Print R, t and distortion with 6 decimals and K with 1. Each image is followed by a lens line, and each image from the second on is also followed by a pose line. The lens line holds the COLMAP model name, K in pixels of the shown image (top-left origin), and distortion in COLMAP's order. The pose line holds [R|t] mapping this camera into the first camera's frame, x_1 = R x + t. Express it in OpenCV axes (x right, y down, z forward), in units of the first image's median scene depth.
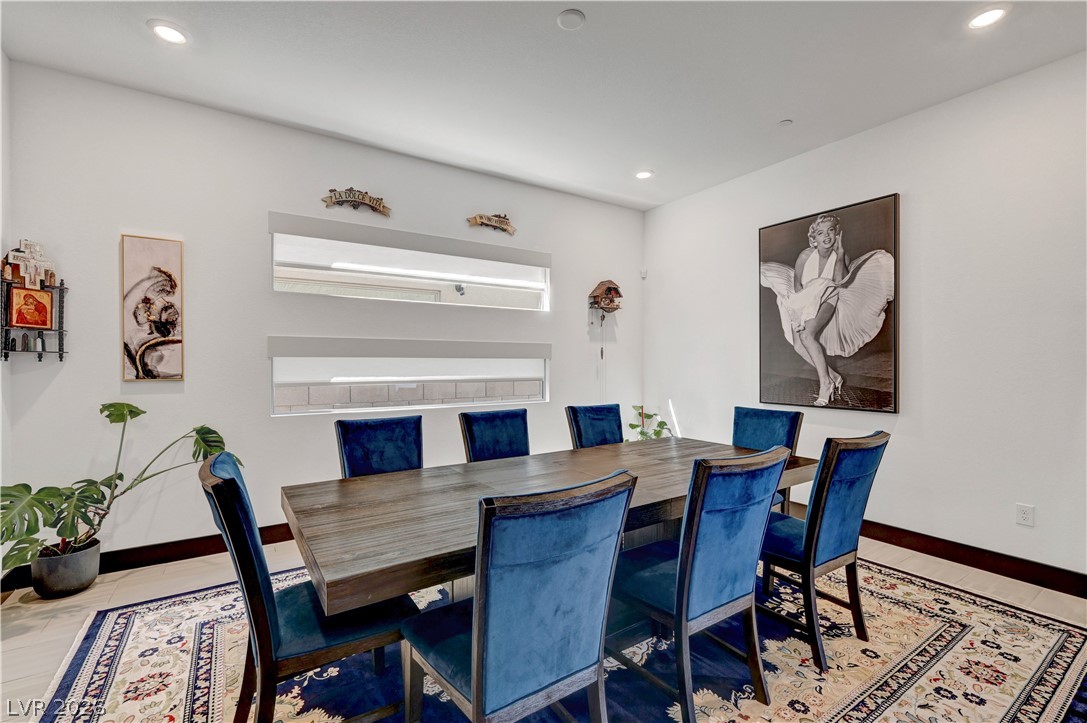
lens RADIAL K [[461.4, 0, 539.9], [0, 461.4, 365.1], [0, 0, 1]] dist [-0.003446, 0.000001]
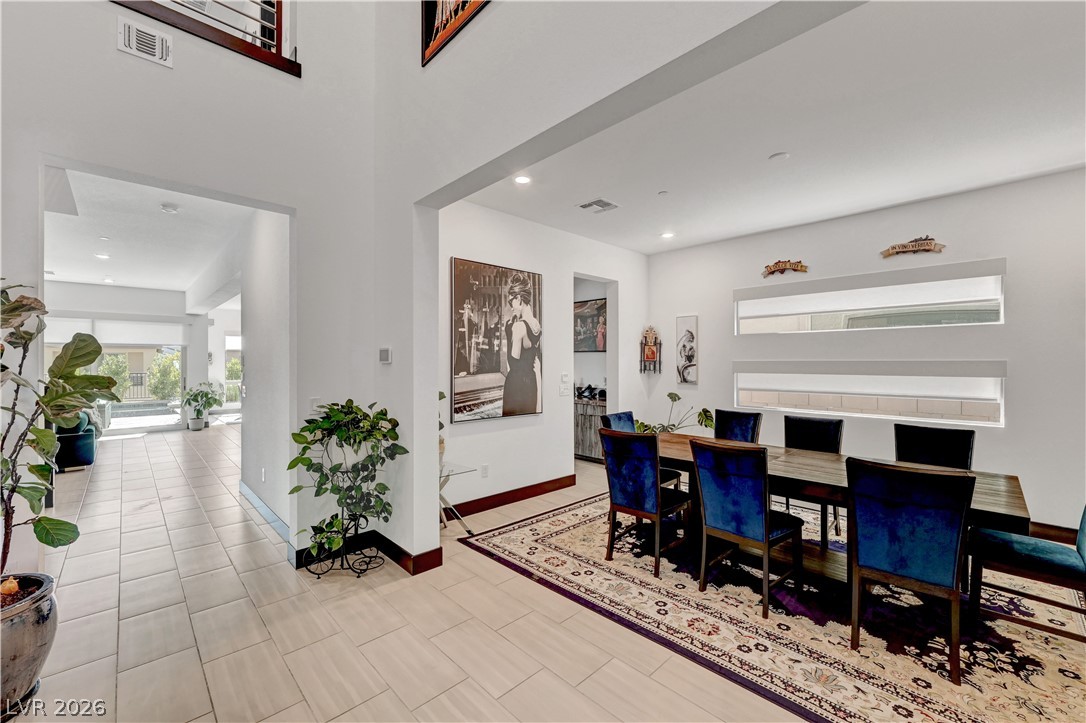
lens RADIAL K [[427.8, 0, 547.8], [0, 427.8, 360.7], [0, 0, 1]] dist [-0.001289, 0.000021]
pose [[0.188201, -0.008559, -0.982093, 0.964981], [-0.007693, 0.999918, -0.010189, -0.046129], [0.982100, 0.009473, 0.188120, 0.000133]]
